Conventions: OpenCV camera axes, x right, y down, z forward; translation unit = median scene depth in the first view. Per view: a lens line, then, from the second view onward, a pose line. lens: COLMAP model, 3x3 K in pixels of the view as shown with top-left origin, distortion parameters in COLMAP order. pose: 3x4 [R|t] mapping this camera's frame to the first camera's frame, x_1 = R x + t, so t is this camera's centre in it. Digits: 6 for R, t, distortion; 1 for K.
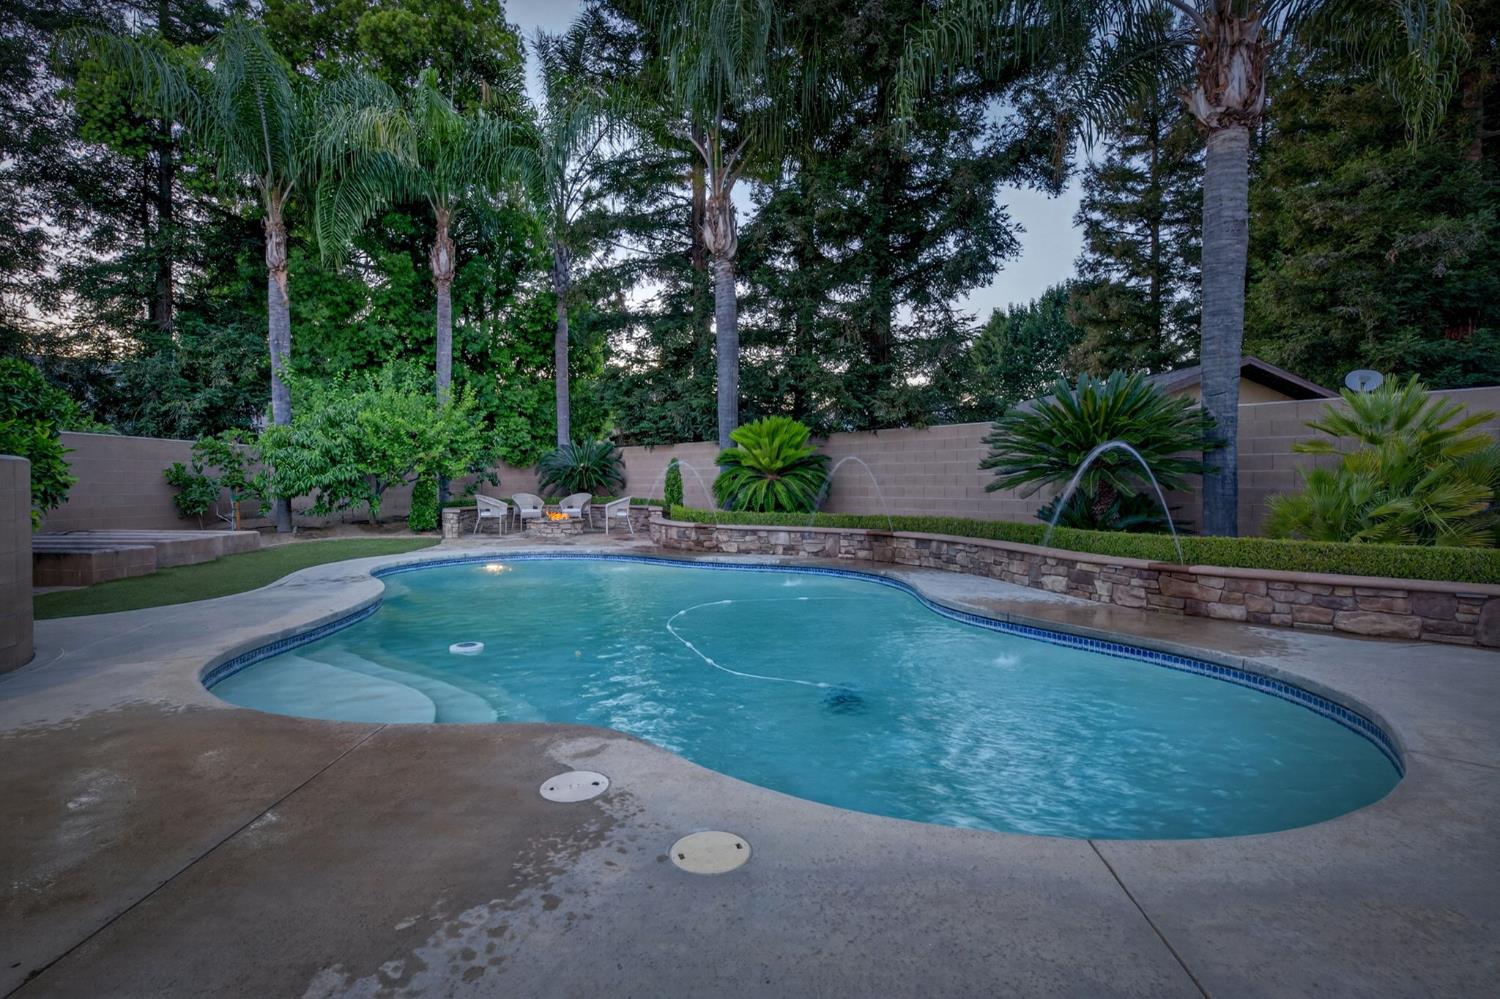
lens RADIAL K [[715.5, 0, 750.0], [0, 715.5, 499.5], [0, 0, 1]] dist [-0.020004, 0.017831]
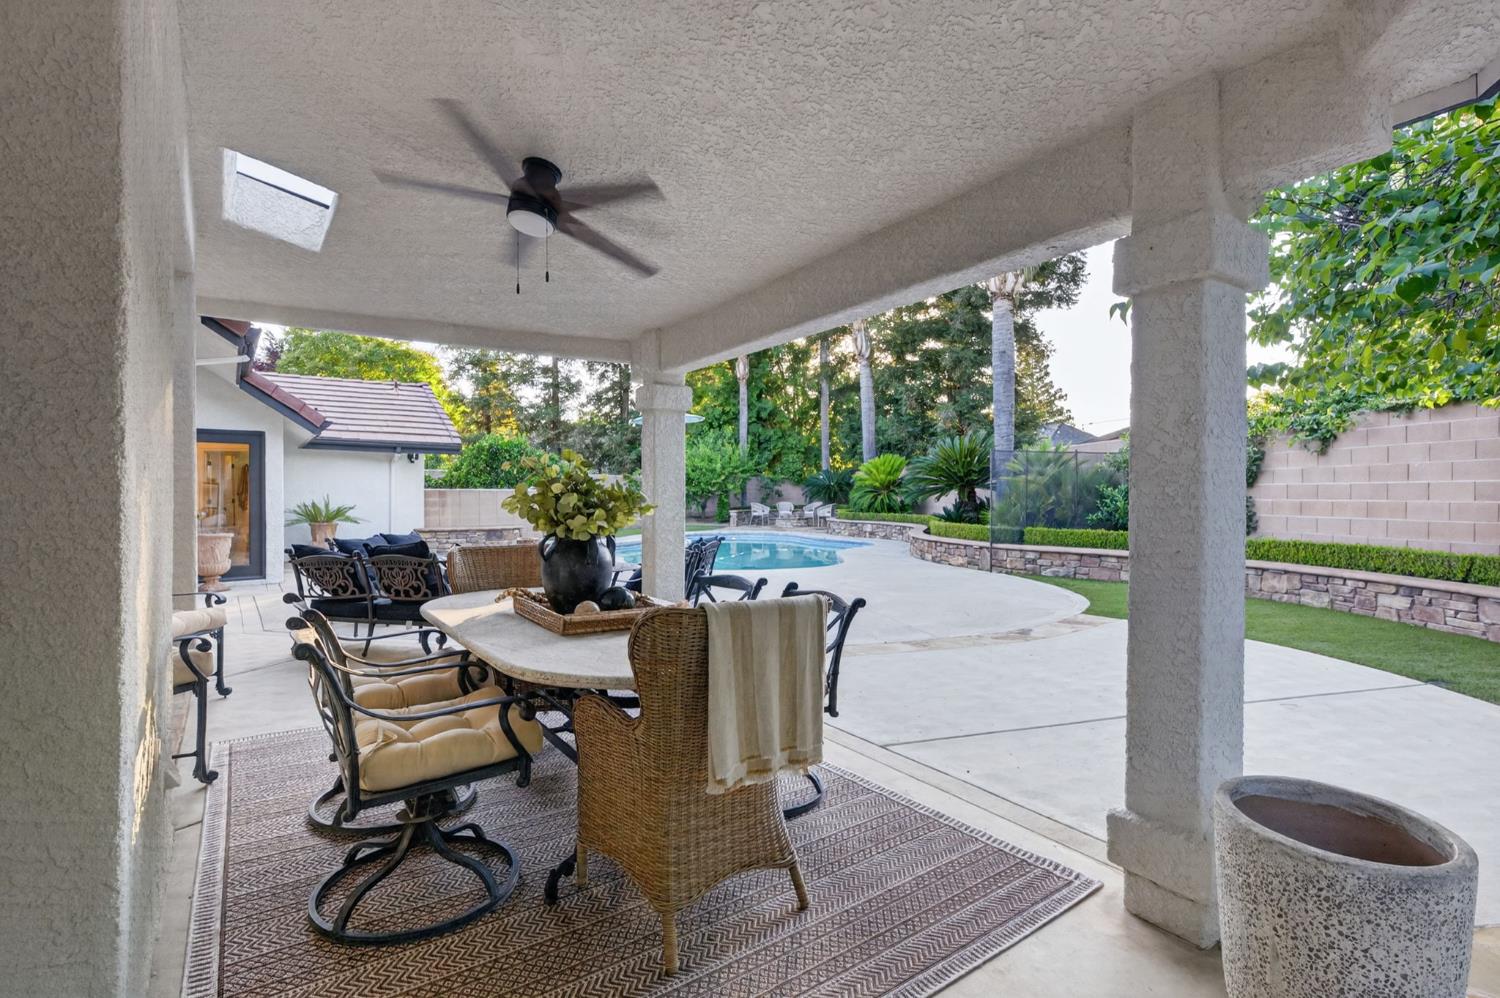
lens RADIAL K [[706.8, 0, 750.0], [0, 706.8, 499.0], [0, 0, 1]] dist [0.002890, 0.000447]
pose [[0.821397, 0.001028, -0.570356, 0.666323], [-0.010277, 0.999863, -0.012999, 0.008555], [0.570264, 0.016539, 0.821295, -0.470899]]
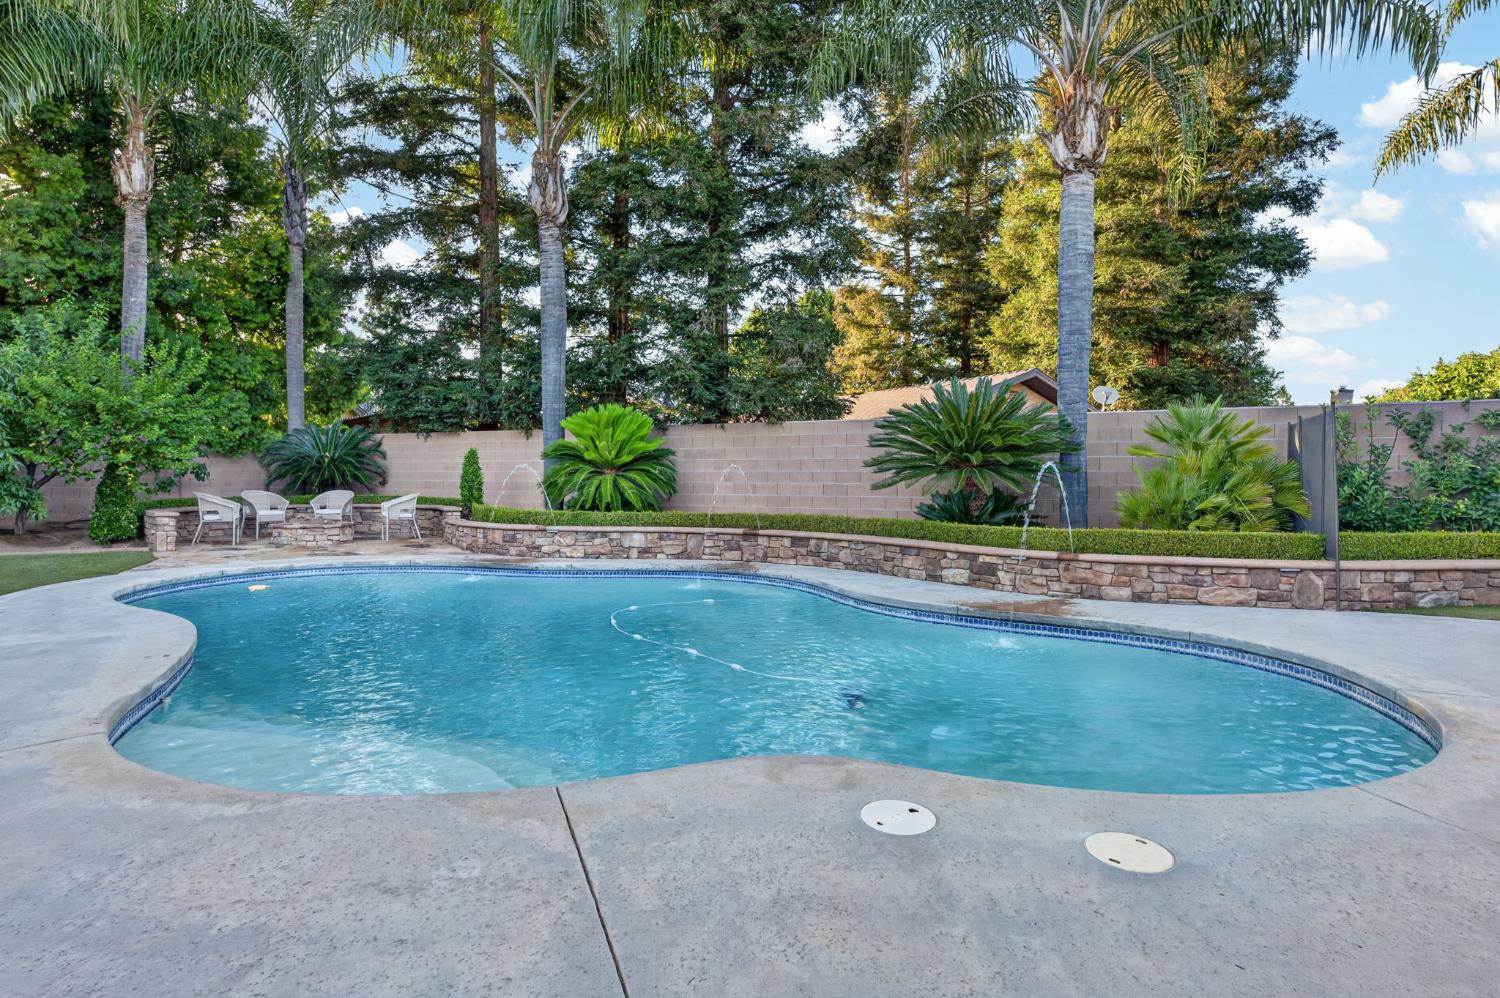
lens RADIAL K [[772.1, 0, 756.7], [0, 772.1, 485.6], [0, 0, 1]] dist [-0.005050, 0.000664]
pose [[0.925924, 0.002517, 0.377701, -0.158602], [0.003201, 0.999890, -0.014509, -0.000138], [-0.377696, 0.014643, 0.925814, 0.029771]]
